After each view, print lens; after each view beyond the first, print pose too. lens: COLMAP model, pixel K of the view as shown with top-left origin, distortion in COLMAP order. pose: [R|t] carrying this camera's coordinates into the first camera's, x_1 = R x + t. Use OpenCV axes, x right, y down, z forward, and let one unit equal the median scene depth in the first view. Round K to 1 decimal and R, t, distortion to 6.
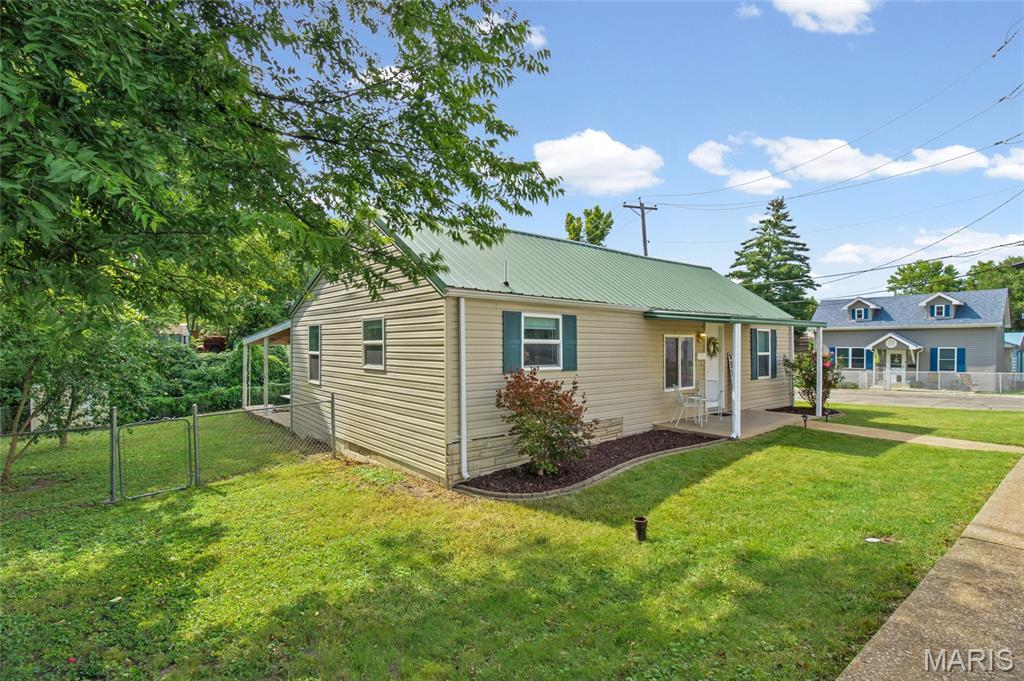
lens RADIAL K [[482.7, 0, 512.0], [0, 482.7, 345.5], [0, 0, 1]] dist [0.013244, -0.012423]
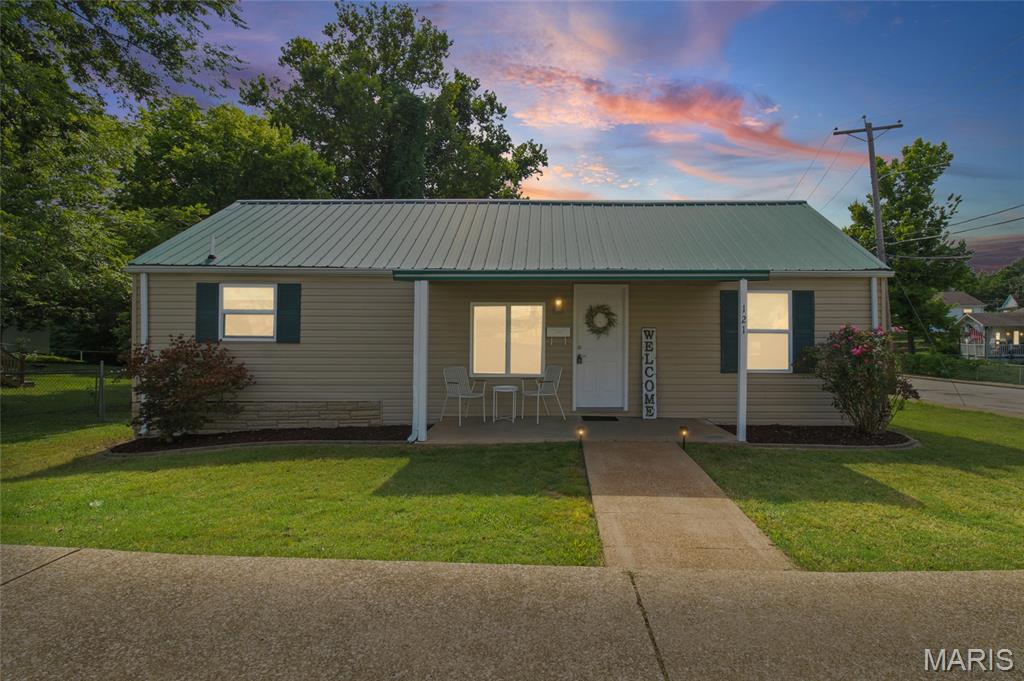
lens RADIAL K [[482.7, 0, 518.0], [0, 482.7, 332.0], [0, 0, 1]] dist [0.013244, -0.012423]
pose [[0.793105, -0.002523, -0.609080, 0.927413], [-0.001905, 0.999976, -0.006622, 0.031708], [0.609082, 0.006413, 0.793081, 0.470025]]
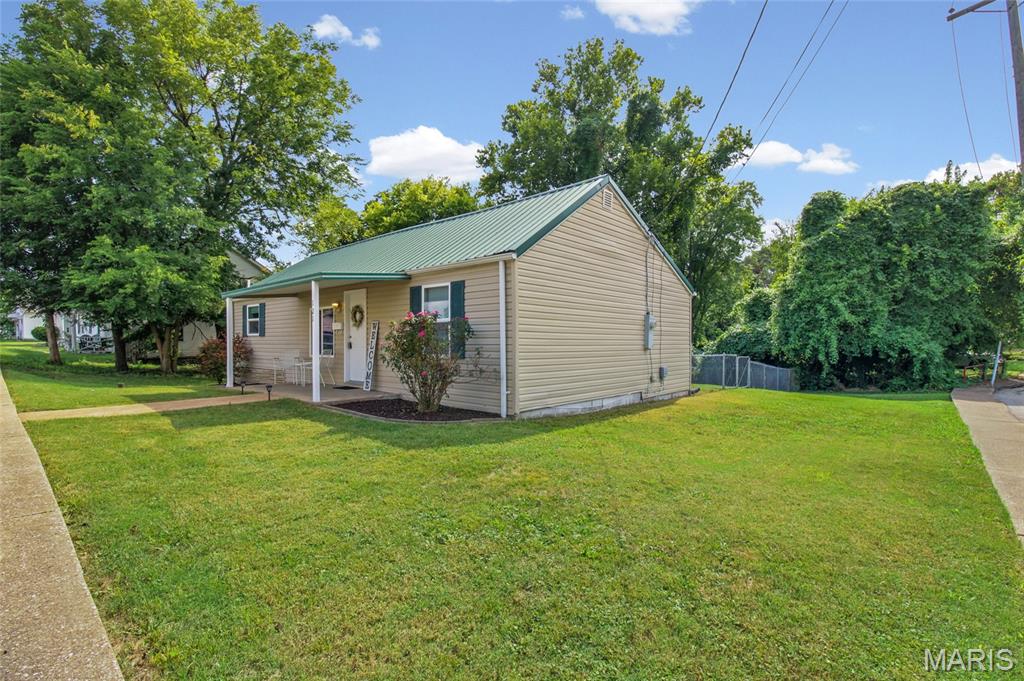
lens RADIAL K [[482.7, 0, 515.4], [0, 482.7, 343.5], [0, 0, 1]] dist [0.013244, -0.012423]
pose [[0.180305, -0.006090, -0.983592, 1.721501], [-0.008386, 0.999935, -0.007729, 0.075176], [0.983575, 0.009642, 0.180242, 1.409554]]
